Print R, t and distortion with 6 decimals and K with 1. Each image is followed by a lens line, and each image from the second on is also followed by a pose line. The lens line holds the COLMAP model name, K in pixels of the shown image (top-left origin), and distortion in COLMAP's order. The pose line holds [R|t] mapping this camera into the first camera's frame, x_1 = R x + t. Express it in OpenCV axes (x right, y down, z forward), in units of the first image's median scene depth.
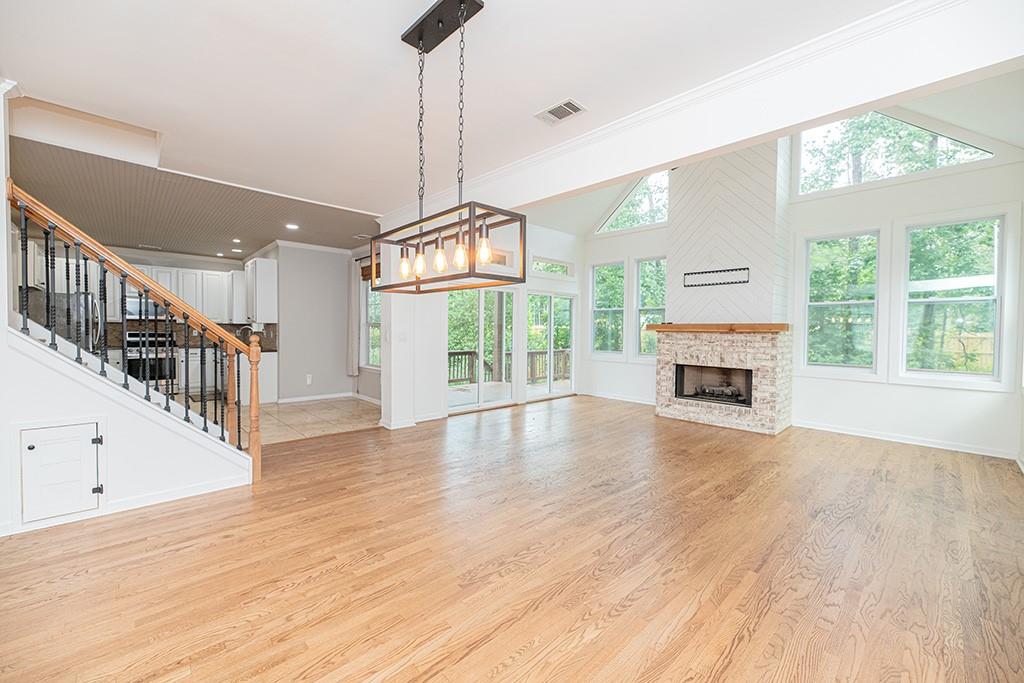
lens RADIAL K [[413.0, 0, 515.5], [0, 413.0, 338.3], [0, 0, 1]] dist [0.003308, -0.003792]
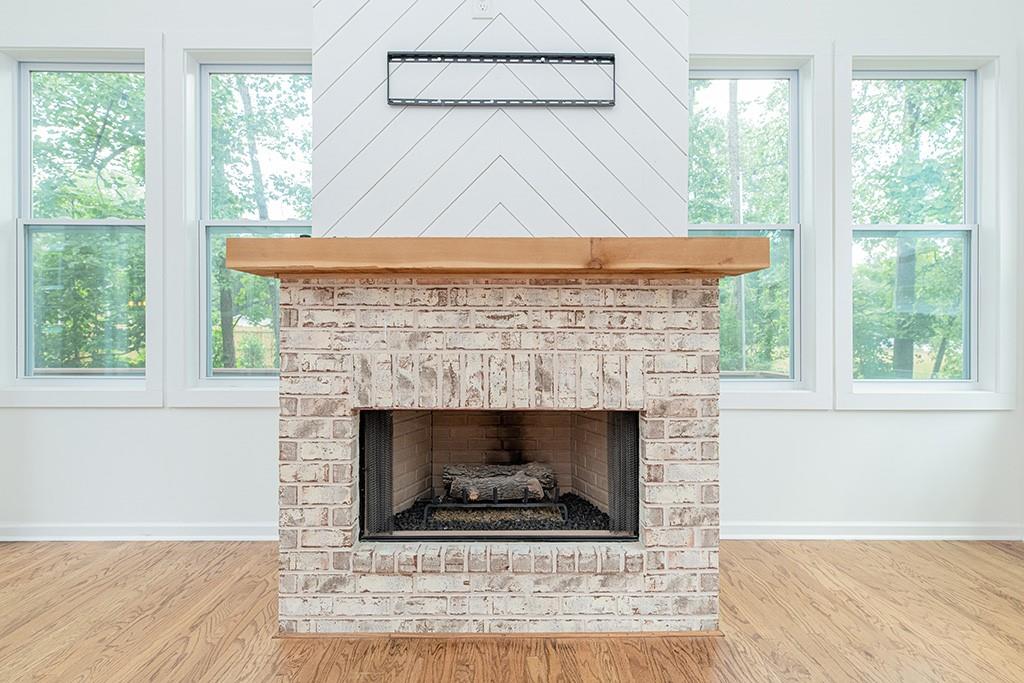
lens RADIAL K [[485.9, 0, 514.9], [0, 485.9, 339.4], [0, 0, 1]] dist [-0.000520, -0.000530]
pose [[0.683044, -0.009951, 0.730310, 0.281336], [0.020994, 0.999762, -0.006013, 0.028257], [-0.730076, 0.019439, 0.683090, 0.865954]]
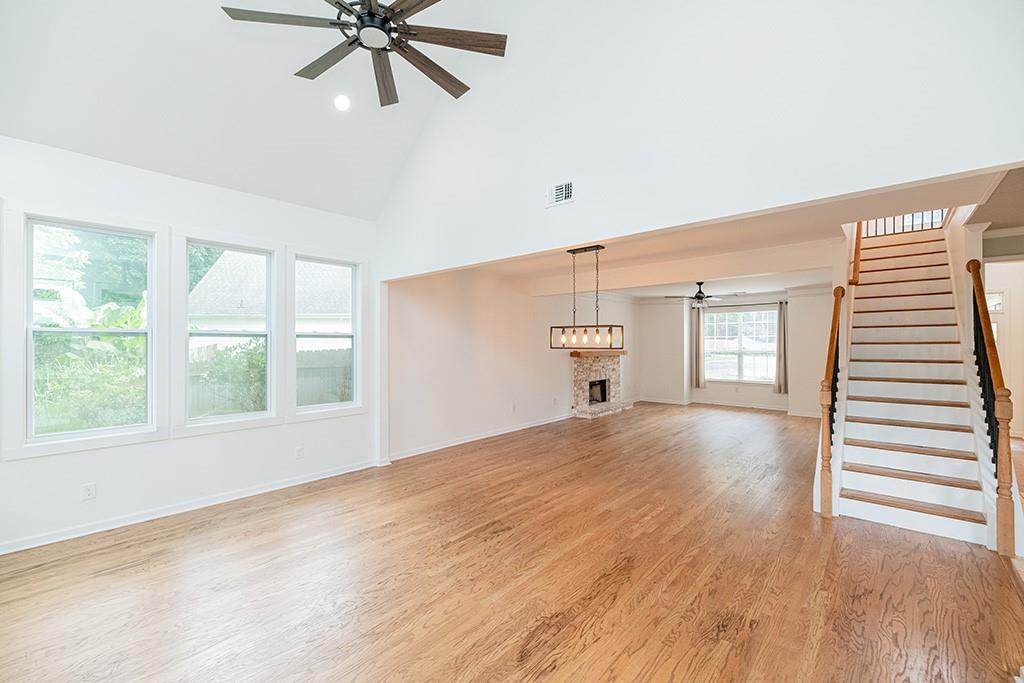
lens RADIAL K [[413.0, 0, 517.3], [0, 413.0, 343.0], [0, 0, 1]] dist [0.003308, -0.003792]
pose [[-0.996744, -0.008624, -0.080174, 0.171138], [-0.010431, 0.999700, 0.022152, -0.079890], [0.079959, 0.022916, -0.996535, 1.337923]]
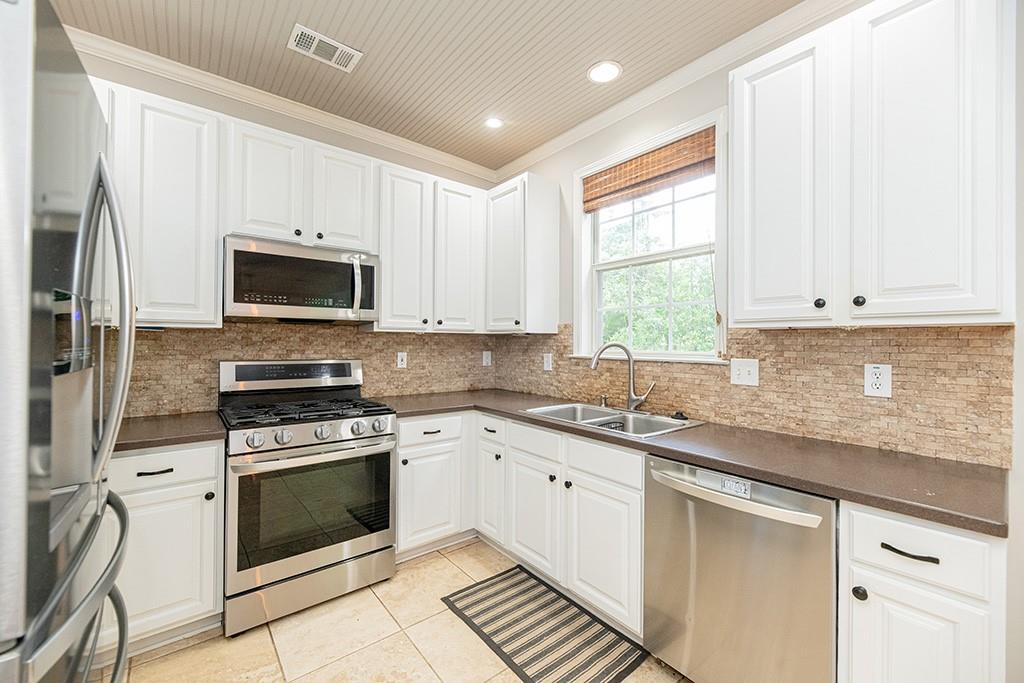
lens RADIAL K [[413.0, 0, 516.3], [0, 413.0, 339.8], [0, 0, 1]] dist [0.003308, -0.003792]
pose [[0.997154, -0.003137, -0.075328, -1.065570], [0.001014, 0.999602, -0.028200, -0.034168], [0.075386, 0.028043, 0.996760, 1.073900]]
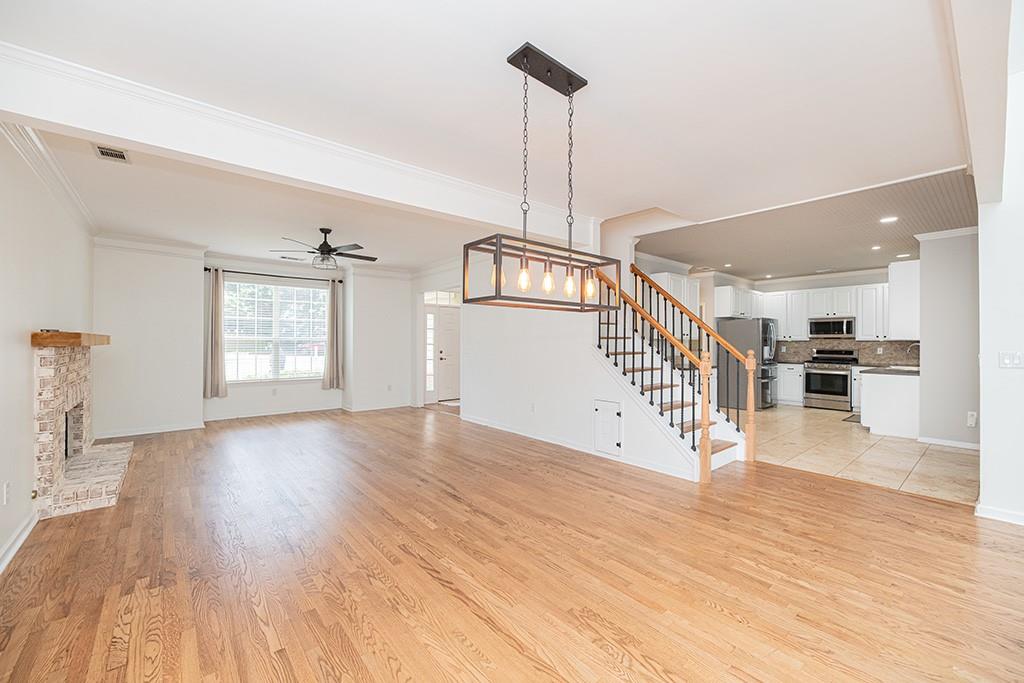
lens RADIAL K [[413.0, 0, 513.4], [0, 413.0, 339.0], [0, 0, 1]] dist [0.003308, -0.003792]
pose [[-0.060487, -0.016023, -0.998040, 0.344944], [-0.026784, 0.999537, -0.014424, -0.007420], [0.997810, 0.025859, -0.060888, 0.367036]]
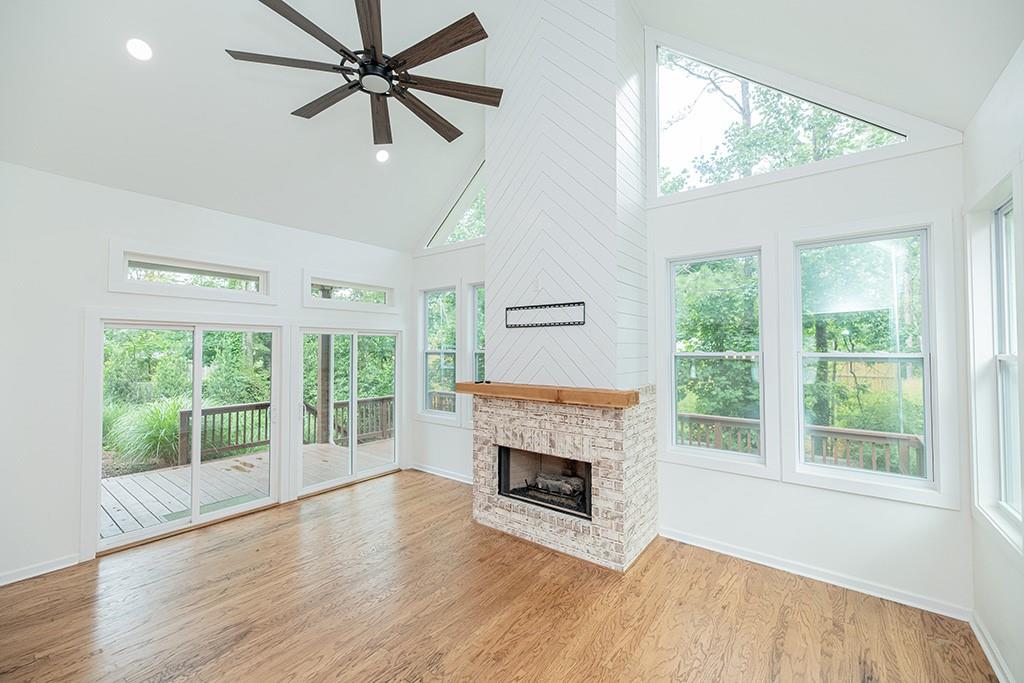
lens RADIAL K [[413.0, 0, 518.4], [0, 413.0, 341.1], [0, 0, 1]] dist [0.003308, -0.003792]
pose [[0.987435, -0.007907, 0.157826, 0.377040], [0.013833, 0.999238, -0.036484, -0.092036], [-0.157418, 0.038209, 0.986793, 0.398886]]
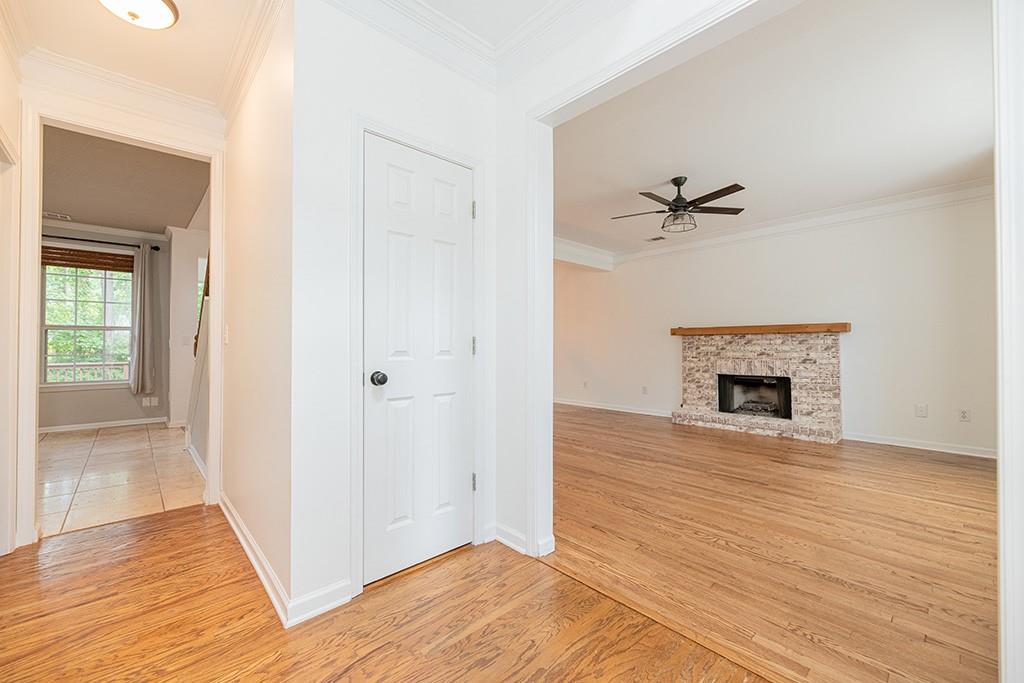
lens RADIAL K [[413.0, 0, 524.2], [0, 413.0, 336.3], [0, 0, 1]] dist [0.003308, -0.003792]
pose [[-0.003813, 0.016011, 0.999865, -1.415990], [0.024364, 0.999576, -0.015913, 0.023355], [-0.999696, 0.024300, -0.004202, 0.135371]]
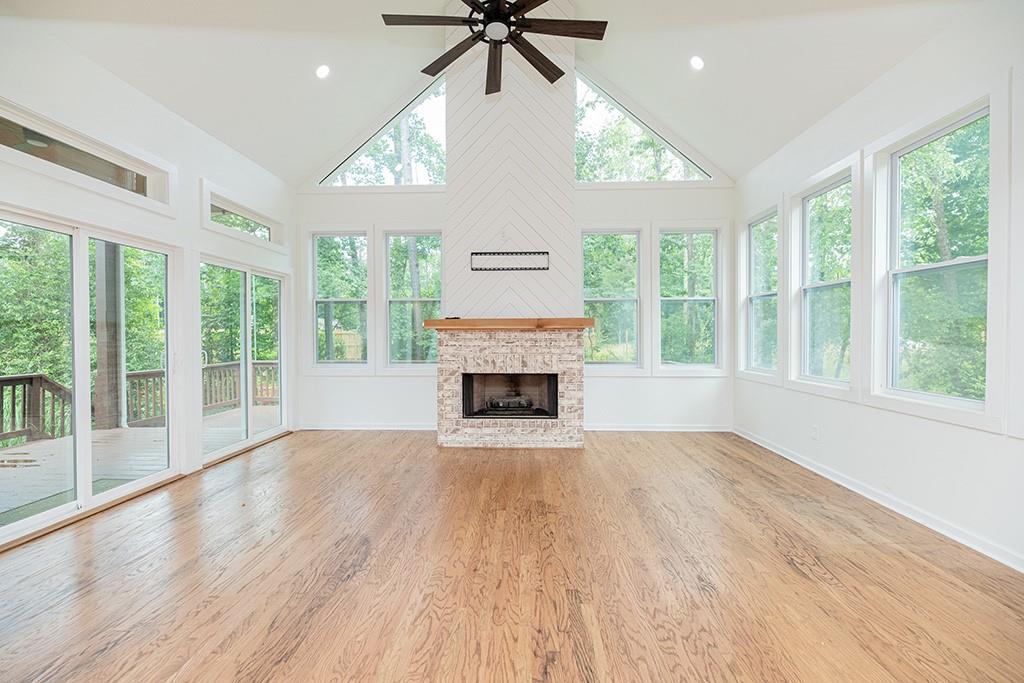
lens RADIAL K [[413.0, 0, 517.5], [0, 413.0, 342.0], [0, 0, 1]] dist [0.003308, -0.003792]
pose [[0.711292, -0.024768, 0.702460, -0.076471], [0.025932, 0.999623, 0.008987, 0.001651], [-0.702418, 0.011824, 0.711666, 0.474992]]
